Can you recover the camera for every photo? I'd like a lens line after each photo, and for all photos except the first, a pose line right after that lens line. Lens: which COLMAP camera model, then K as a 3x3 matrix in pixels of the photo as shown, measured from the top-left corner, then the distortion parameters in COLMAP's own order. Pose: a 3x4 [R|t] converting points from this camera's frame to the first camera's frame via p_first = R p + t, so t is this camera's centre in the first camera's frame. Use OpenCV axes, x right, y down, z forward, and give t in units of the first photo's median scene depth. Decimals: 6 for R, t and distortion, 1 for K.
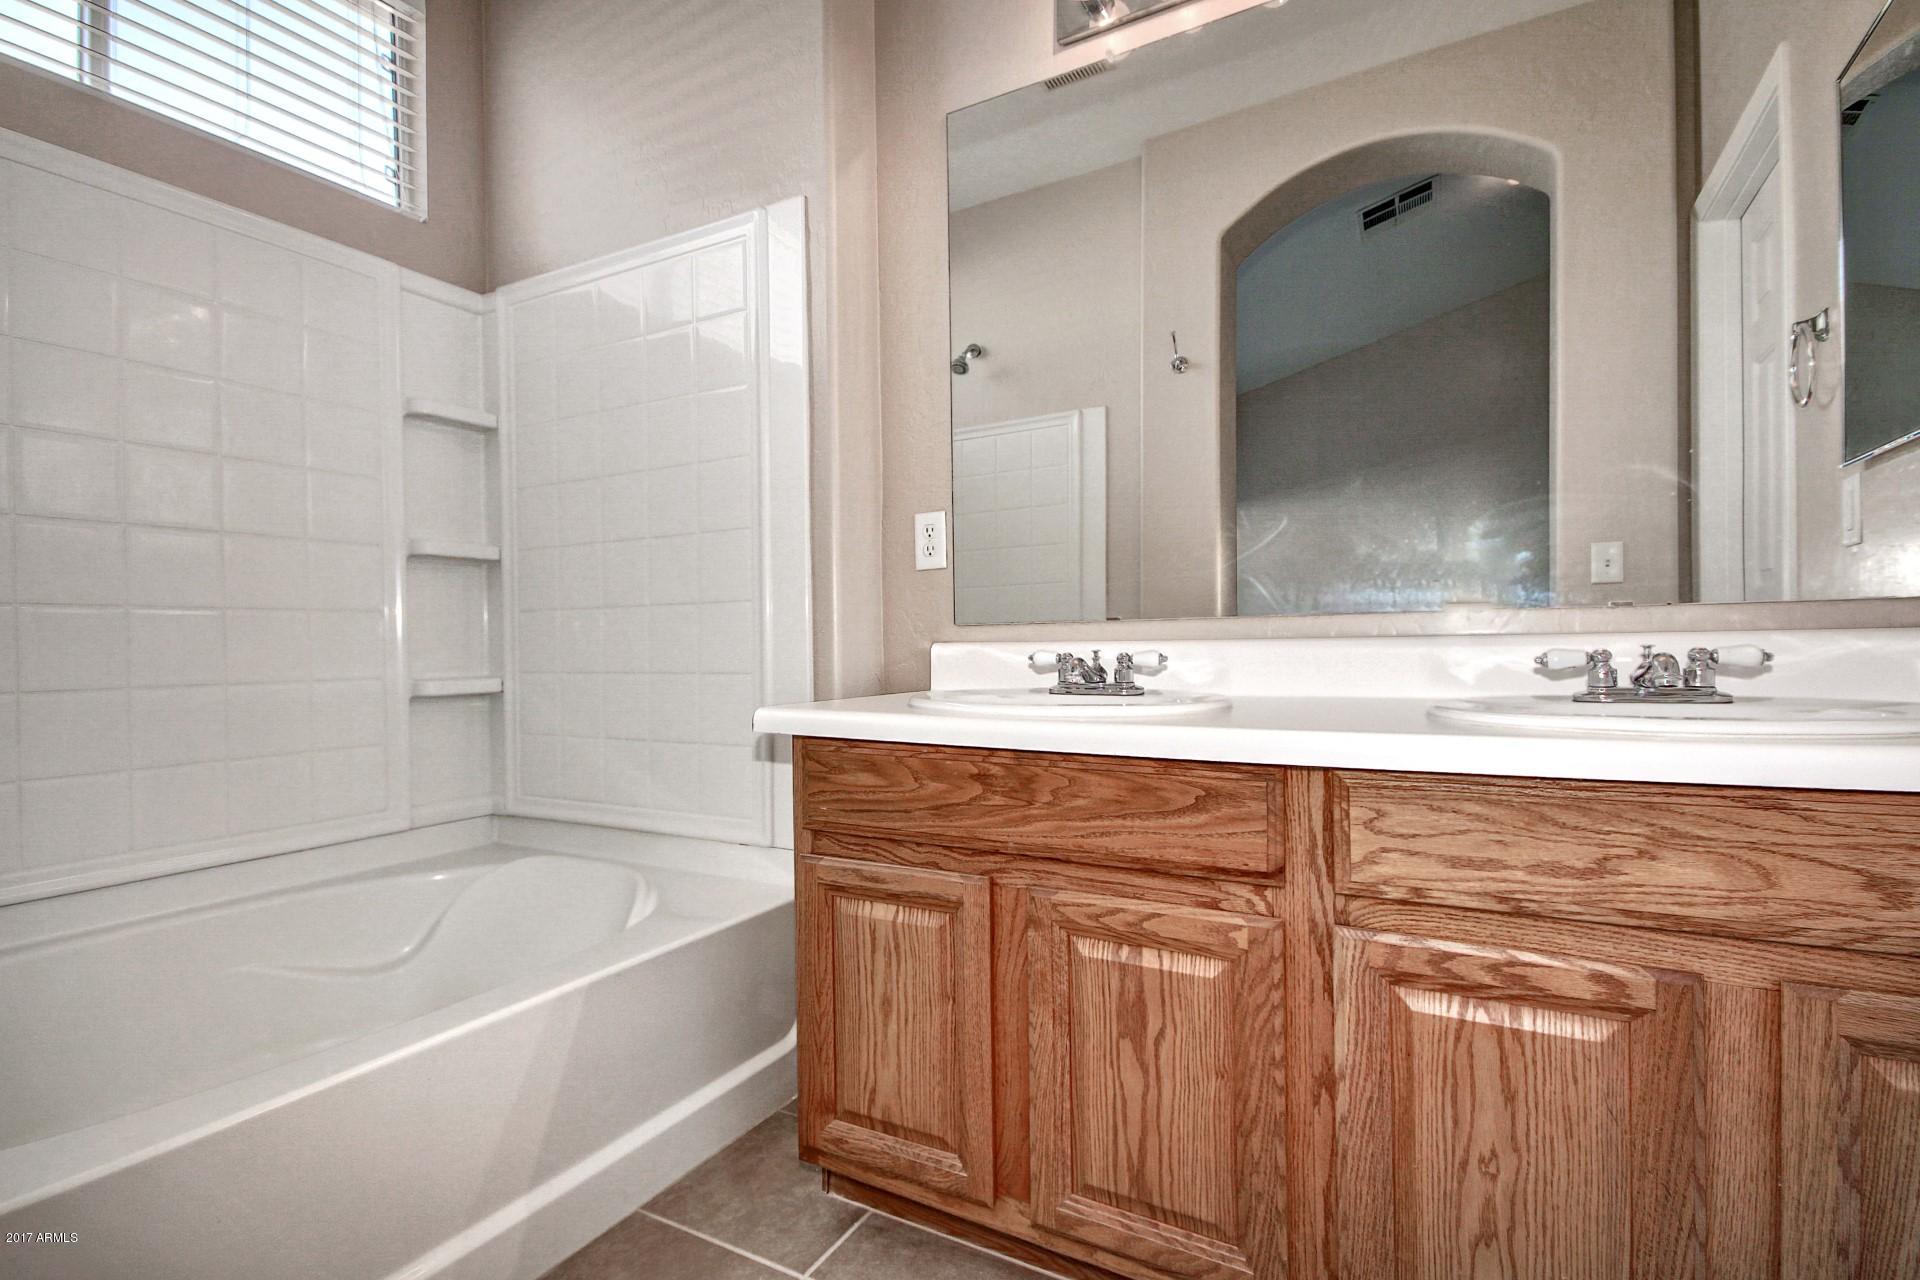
lens RADIAL K [[890.9, 0, 951.7], [0, 890.9, 647.8], [0, 0, 1]] dist [0.010664, -0.001284]
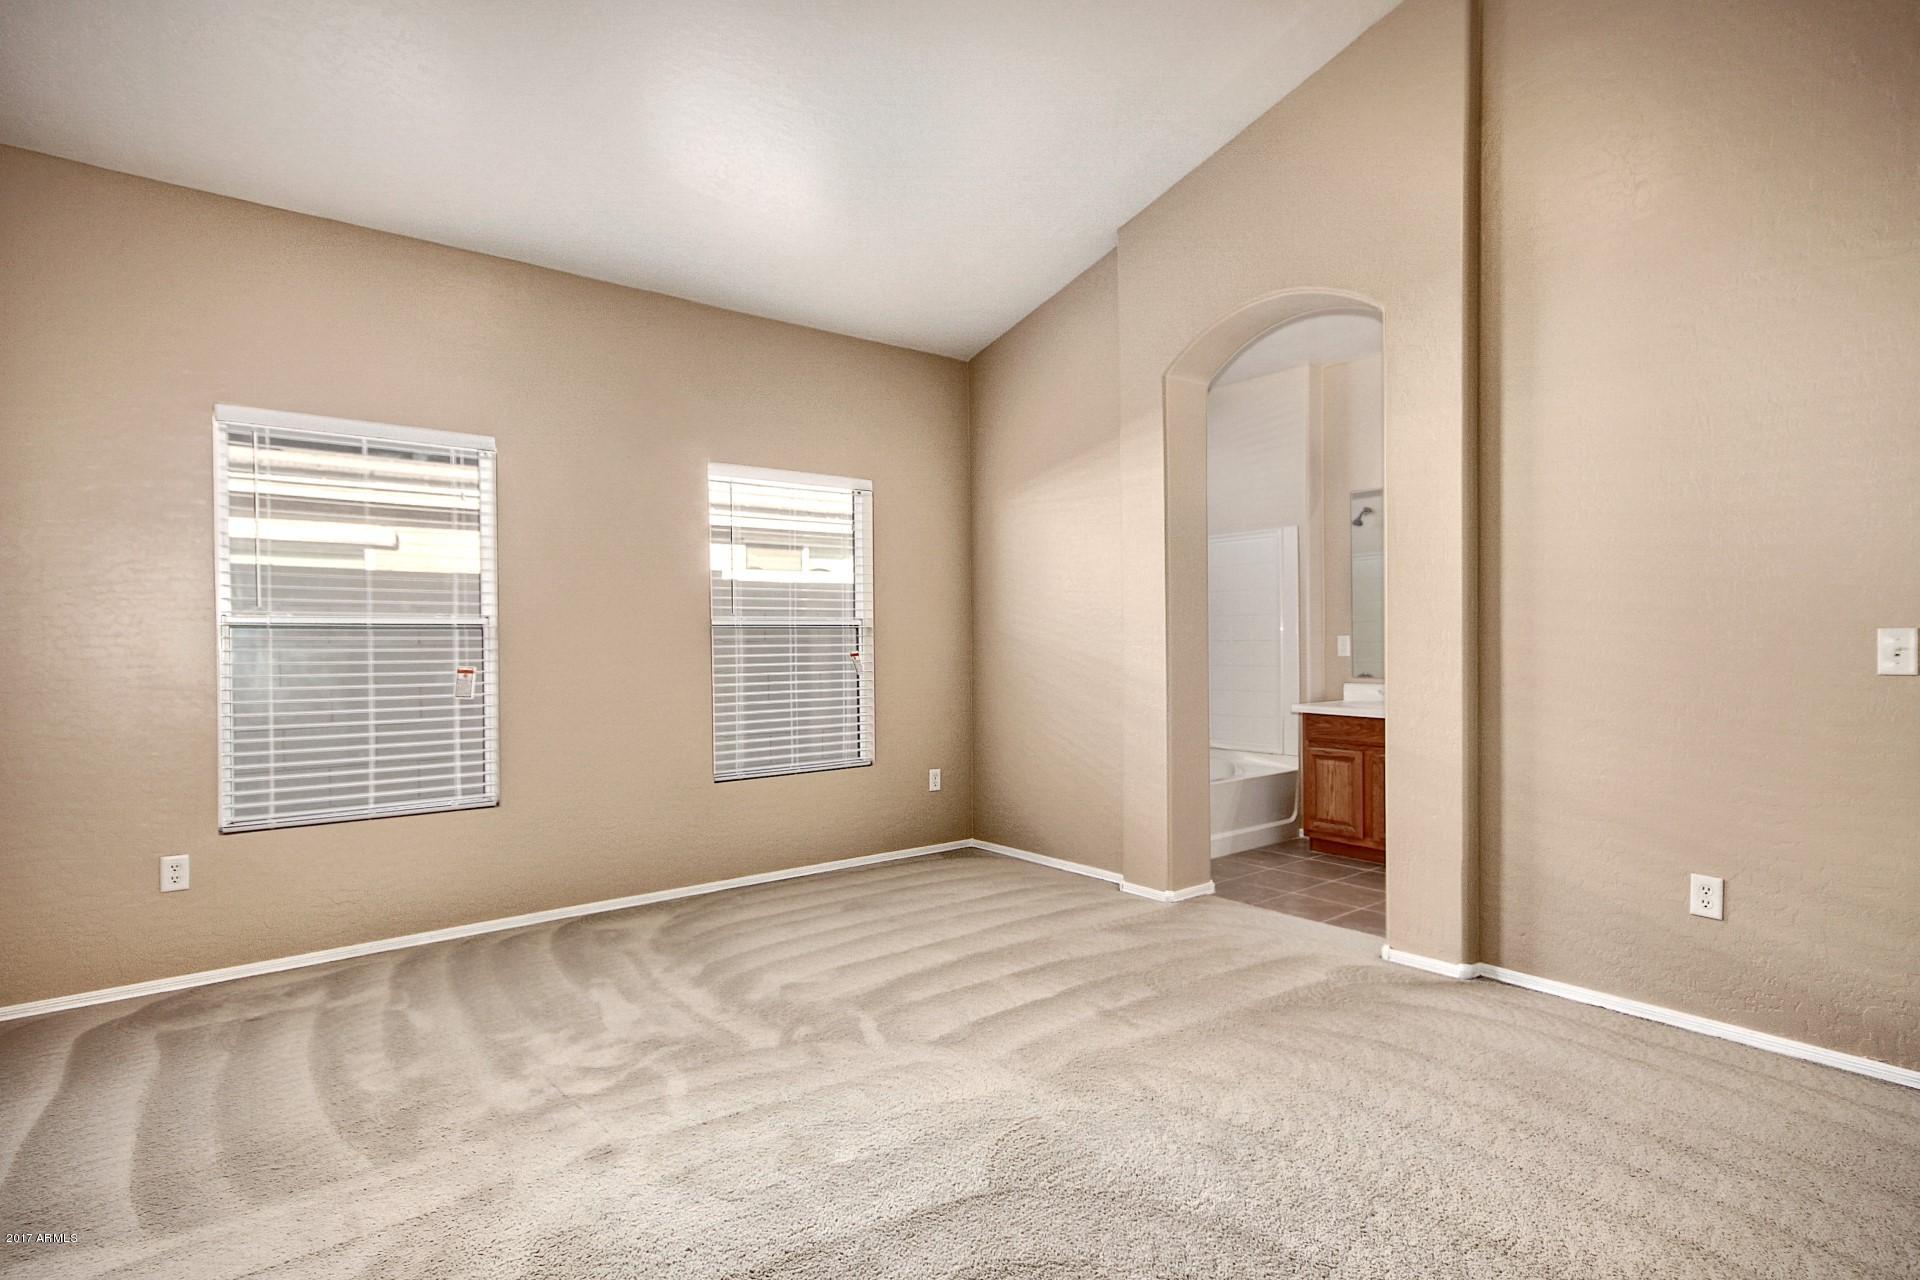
lens RADIAL K [[985.4, 0, 963.3], [0, 985.4, 686.6], [0, 0, 1]] dist [0.016978, 0.000333]
pose [[0.932595, 0.007838, -0.360841, -0.024037], [0.003865, 0.999490, 0.031699, -0.139866], [0.360905, -0.030957, 0.932089, -3.222916]]
